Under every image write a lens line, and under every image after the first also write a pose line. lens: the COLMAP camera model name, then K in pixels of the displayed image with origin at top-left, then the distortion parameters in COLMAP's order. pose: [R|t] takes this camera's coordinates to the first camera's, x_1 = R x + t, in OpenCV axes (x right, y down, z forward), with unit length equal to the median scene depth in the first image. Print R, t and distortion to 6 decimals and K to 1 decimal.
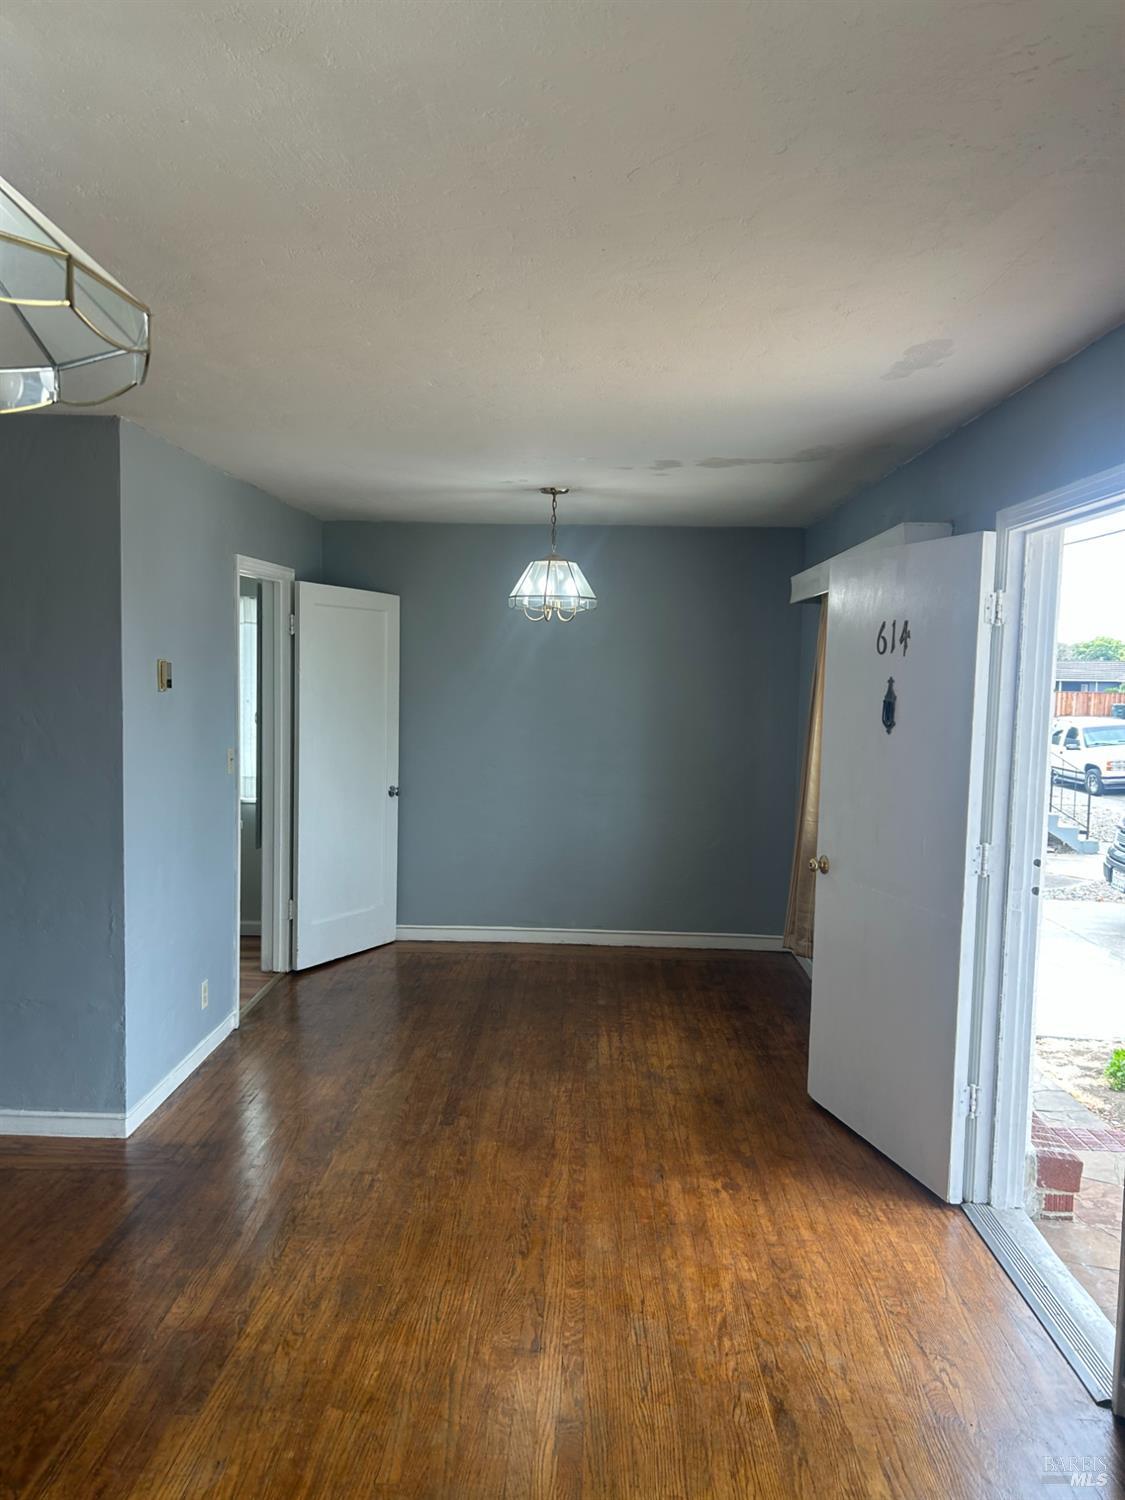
lens RADIAL K [[1136.0, 0, 563.1], [0, 1136.0, 750.8], [0, 0, 1]] dist [-0.010292, -0.005714]
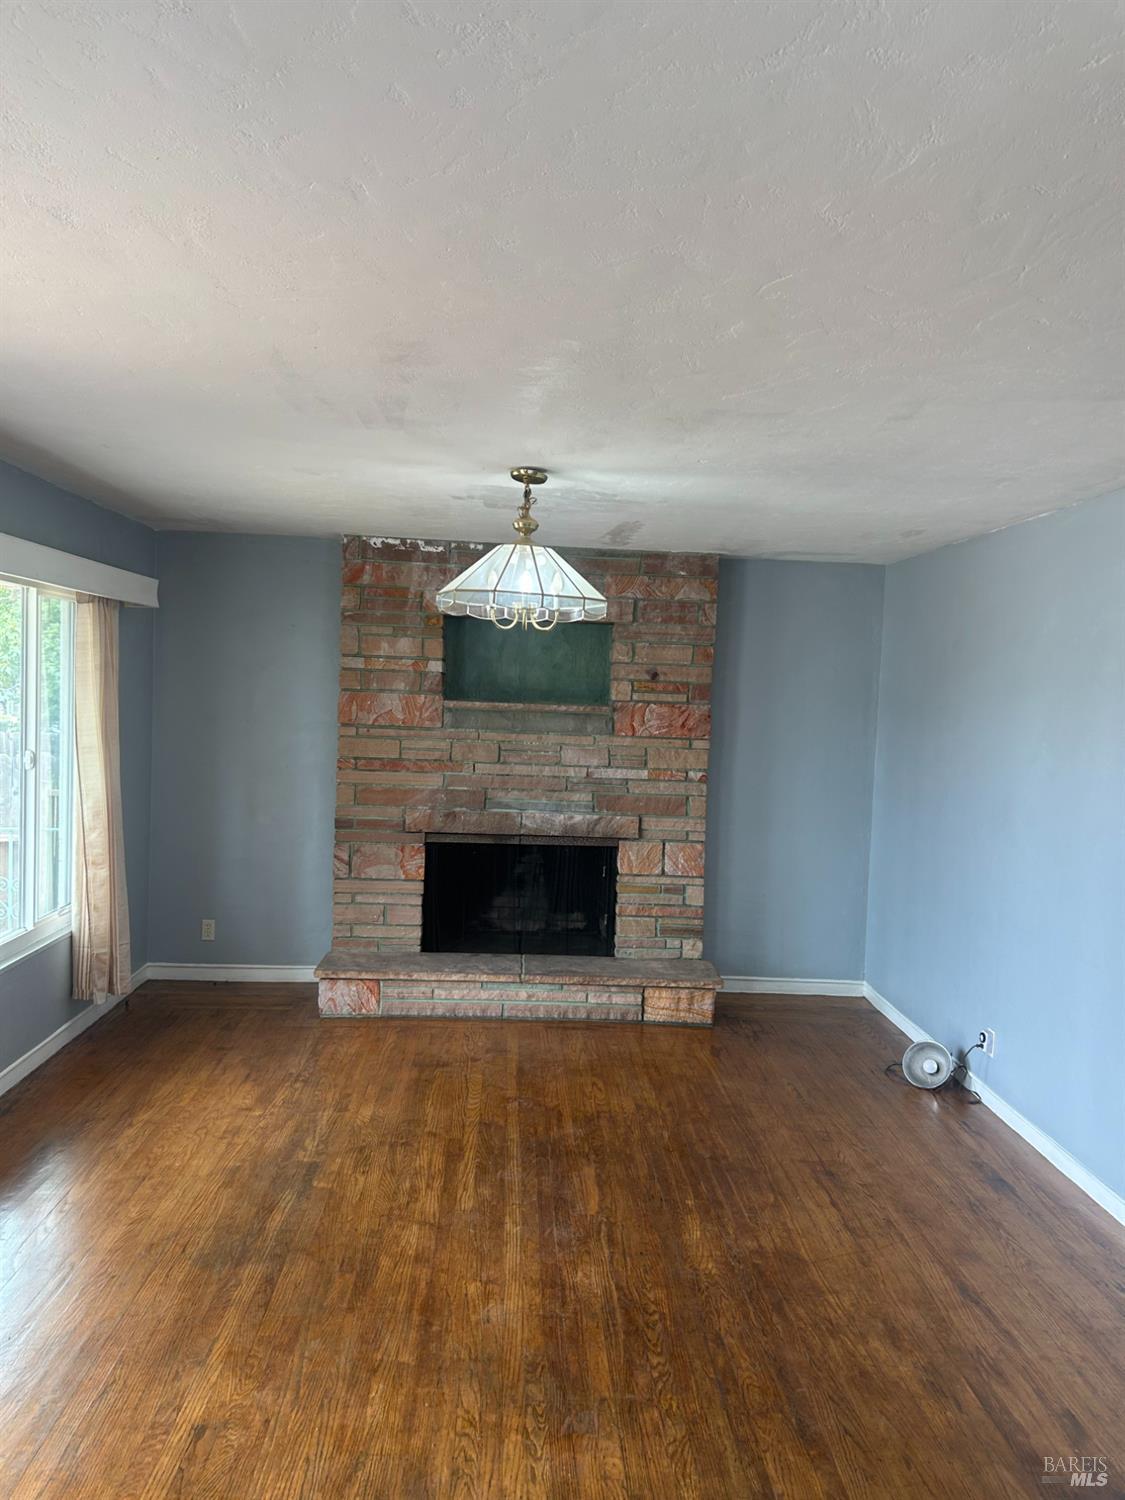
lens RADIAL K [[1136.0, 0, 562.9], [0, 1136.0, 751.6], [0, 0, 1]] dist [-0.010292, -0.005714]
pose [[-0.995050, -0.064386, -0.075702, -0.217768], [-0.073587, 0.989321, 0.125812, -0.156681], [0.066793, 0.130760, -0.989162, 1.909439]]
